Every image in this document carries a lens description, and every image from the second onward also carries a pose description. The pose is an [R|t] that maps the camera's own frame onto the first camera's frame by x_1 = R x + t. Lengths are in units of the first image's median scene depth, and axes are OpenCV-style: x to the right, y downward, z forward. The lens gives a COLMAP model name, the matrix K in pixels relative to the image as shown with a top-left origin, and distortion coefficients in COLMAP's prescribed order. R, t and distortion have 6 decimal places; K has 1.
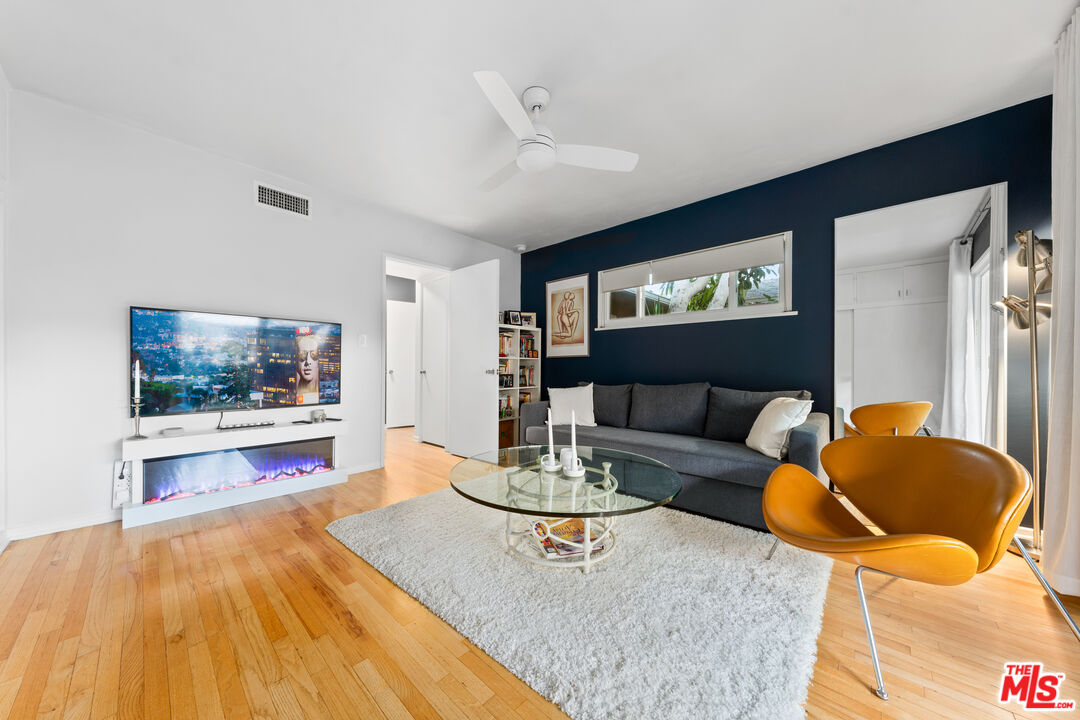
lens RADIAL K [[371.2, 0, 541.2], [0, 371.2, 365.9], [0, 0, 1]] dist [-0.000076, 0.000169]
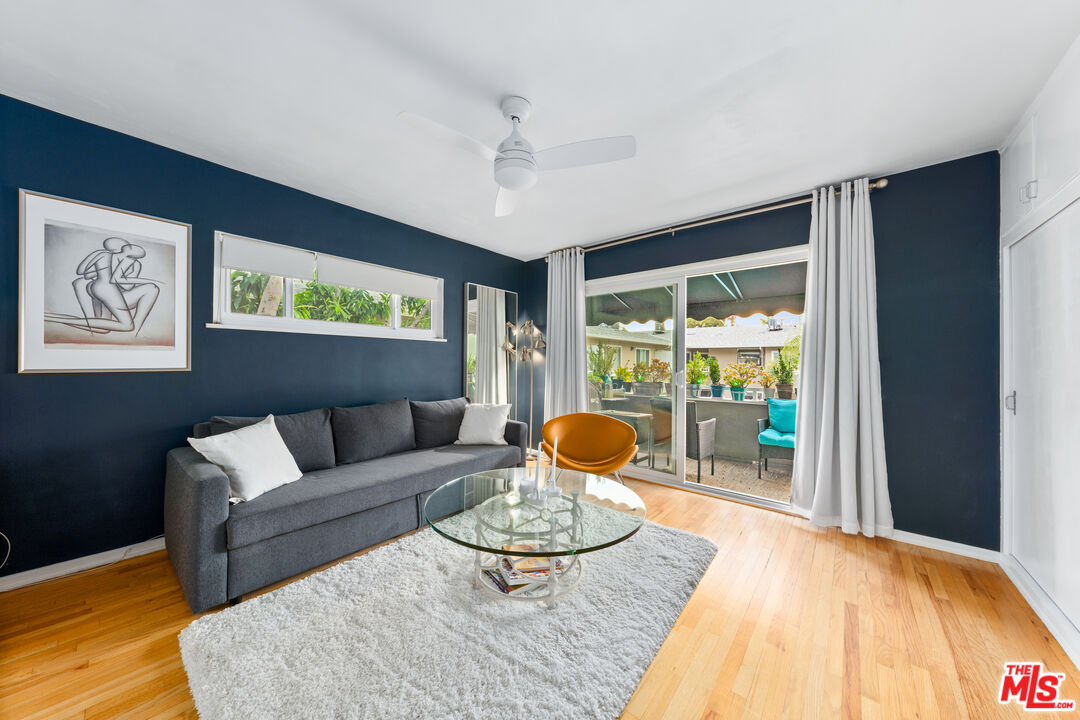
lens RADIAL K [[371.2, 0, 540.2], [0, 371.2, 365.5], [0, 0, 1]] dist [-0.000076, 0.000169]
pose [[-0.030599, 0.002472, 0.999529, -0.462127], [-0.004112, 0.999988, -0.002599, -0.034764], [-0.999523, -0.004190, -0.030588, 0.487026]]
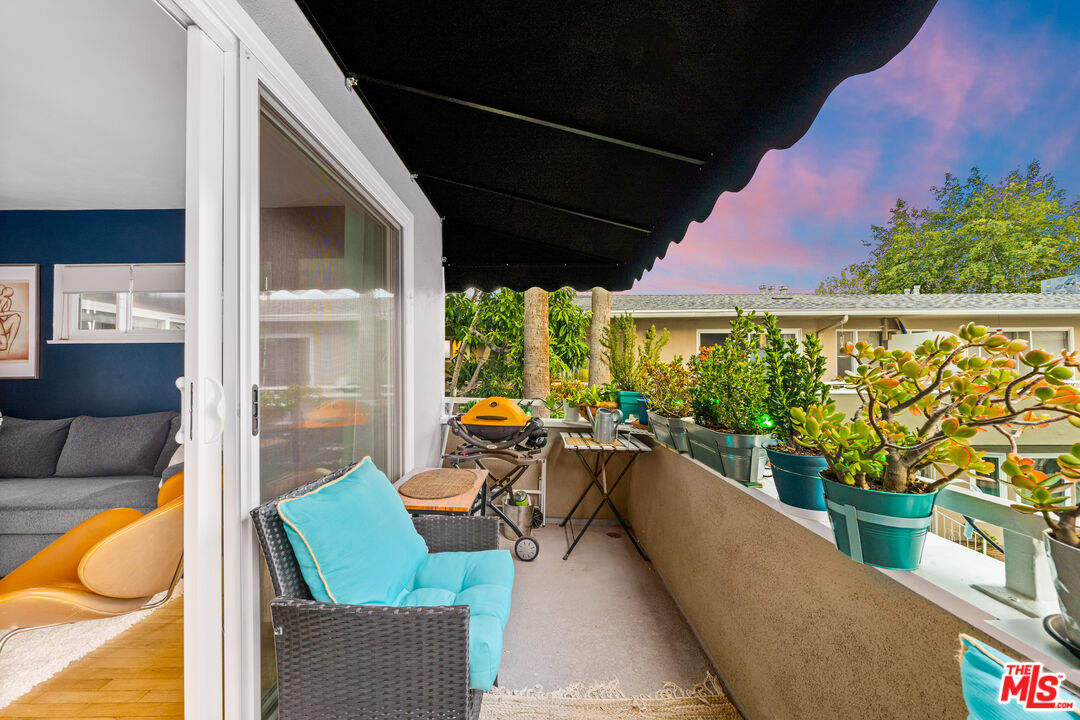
lens RADIAL K [[371.2, 0, 541.9], [0, 371.2, 364.3], [0, 0, 1]] dist [-0.000076, 0.000169]
pose [[0.726898, 0.007266, 0.686707, 0.350778], [0.008269, 0.999779, -0.019332, -0.031663], [-0.686696, 0.019731, 0.726677, -0.202691]]
